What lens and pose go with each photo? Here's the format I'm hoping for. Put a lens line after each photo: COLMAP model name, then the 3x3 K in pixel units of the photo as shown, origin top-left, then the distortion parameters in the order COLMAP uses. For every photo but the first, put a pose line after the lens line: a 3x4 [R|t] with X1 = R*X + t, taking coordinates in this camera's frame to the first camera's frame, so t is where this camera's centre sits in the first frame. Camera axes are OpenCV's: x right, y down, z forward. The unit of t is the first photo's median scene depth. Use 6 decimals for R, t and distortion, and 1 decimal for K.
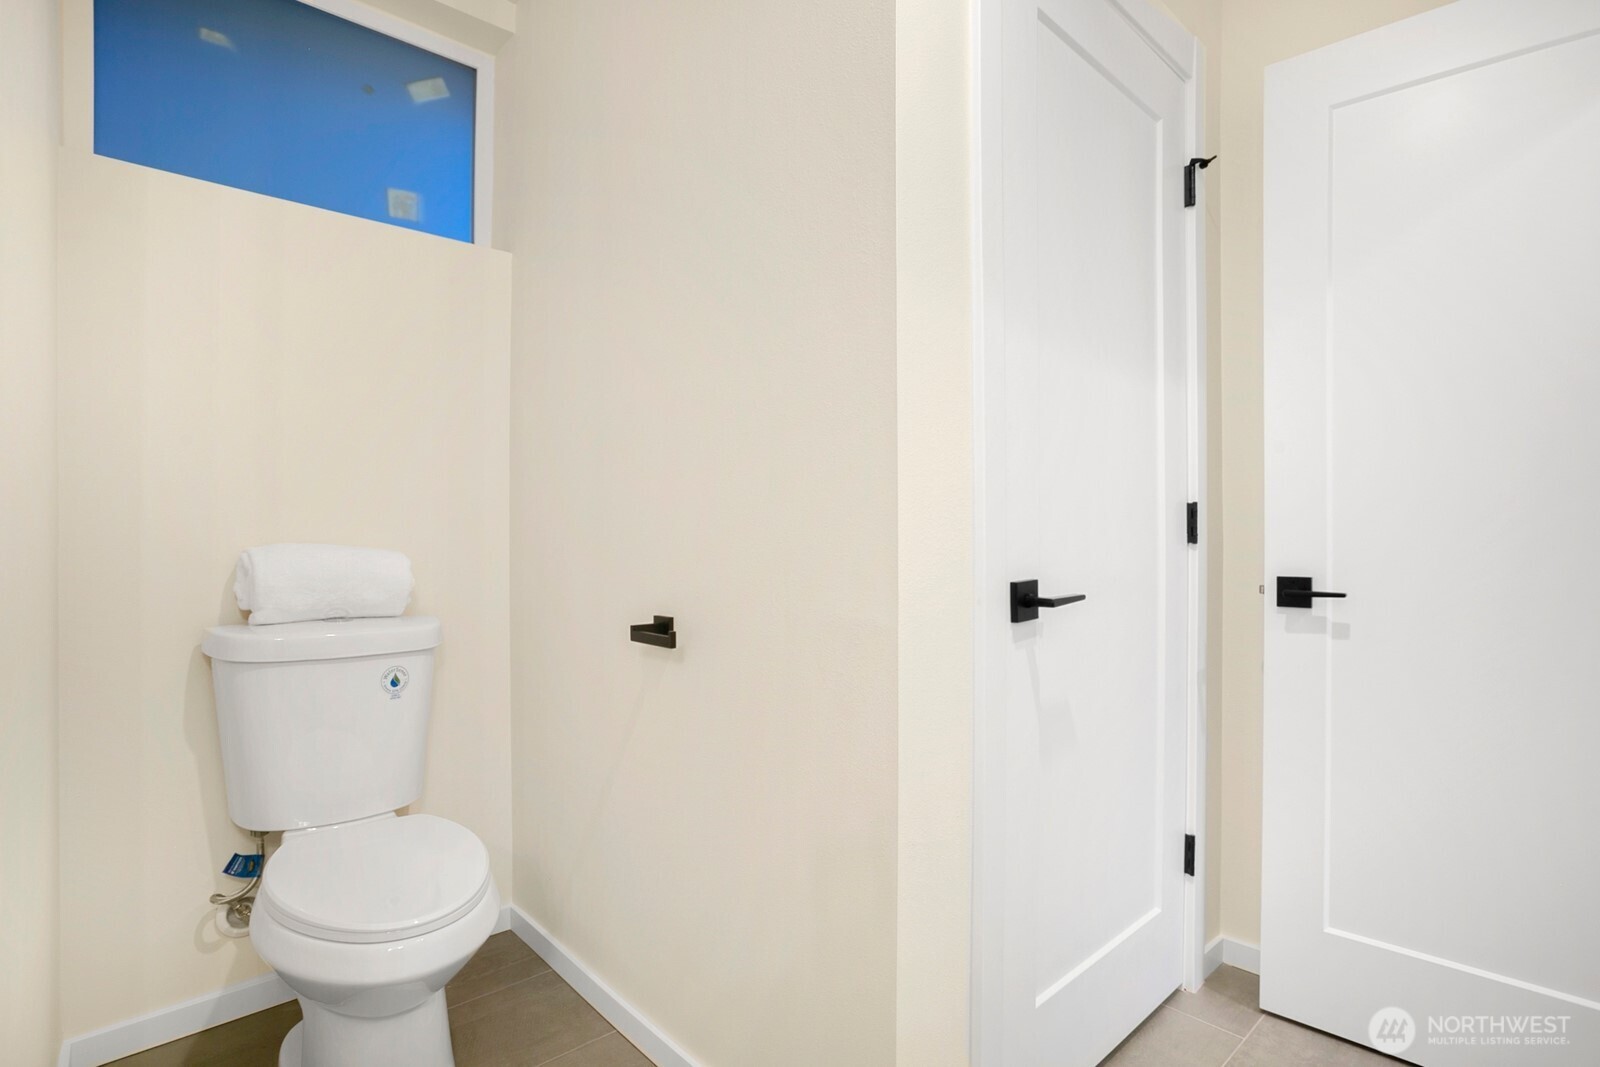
lens RADIAL K [[794.2, 0, 790.3], [0, 794.2, 545.0], [0, 0, 1]] dist [-0.067266, 0.046857]
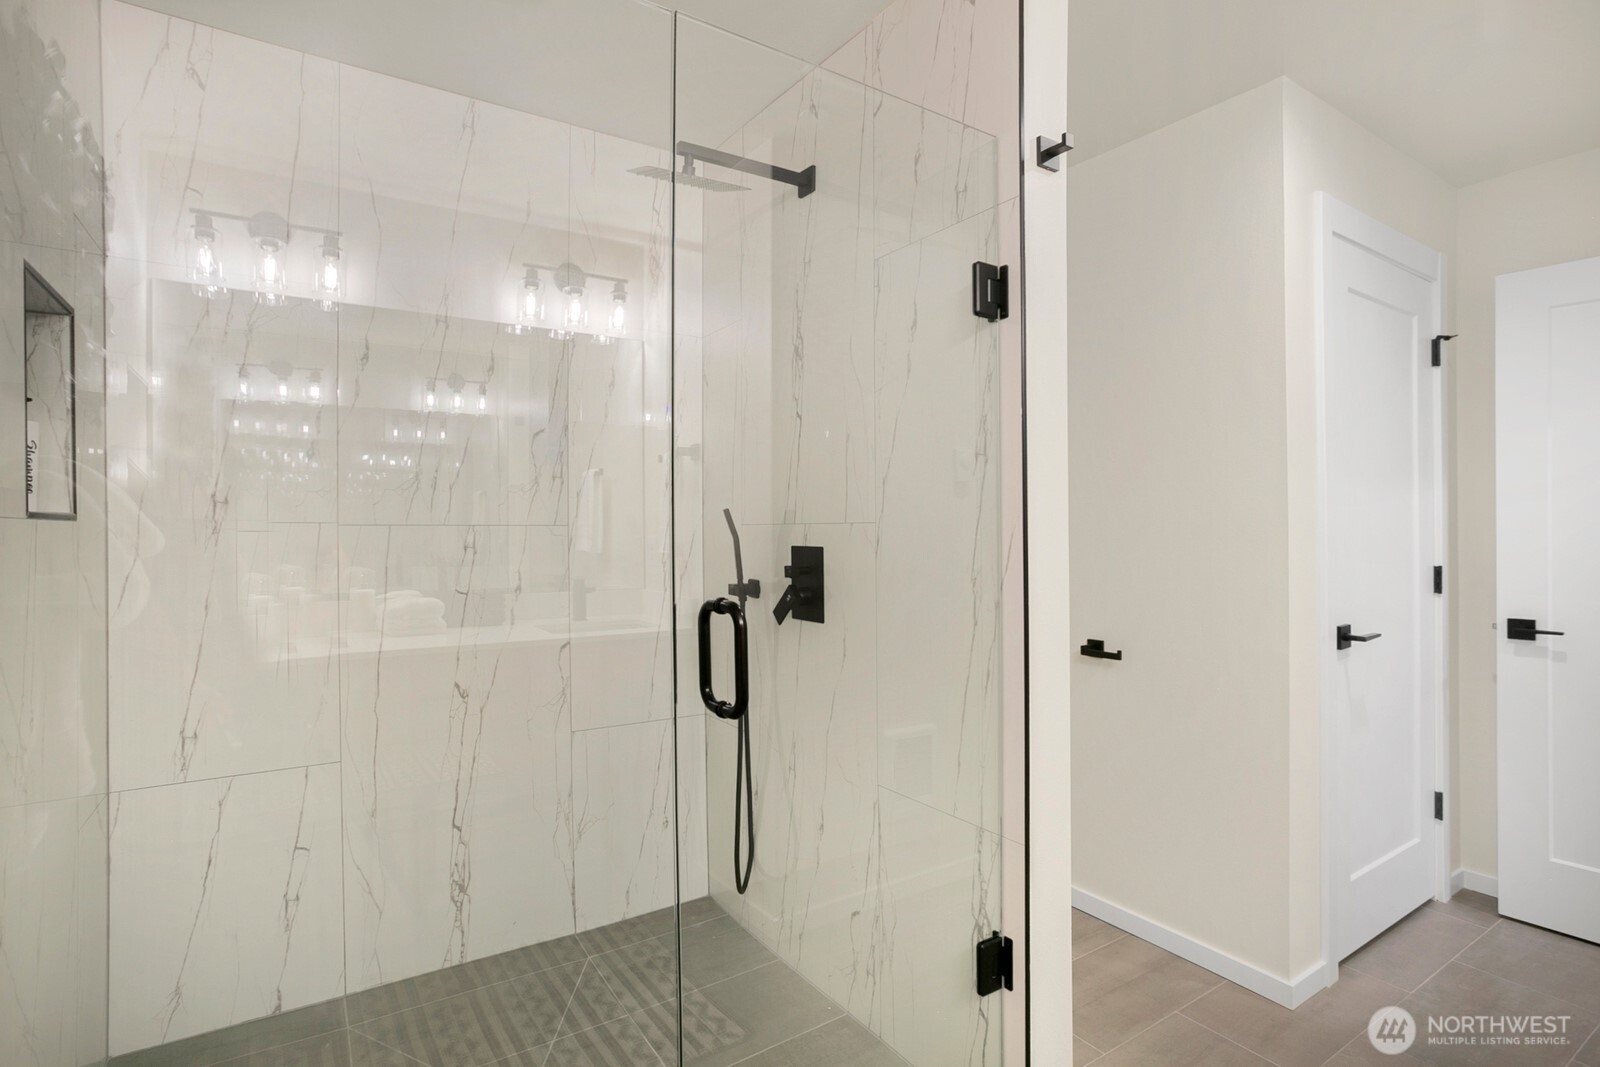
lens RADIAL K [[755.2, 0, 807.2], [0, 755.2, 541.7], [0, 0, 1]] dist [-0.002118, 0.007541]
pose [[0.988528, -0.008134, -0.150817, -0.468235], [0.007668, 0.999964, -0.003667, -0.107672], [0.150841, 0.002468, 0.988555, -0.623503]]
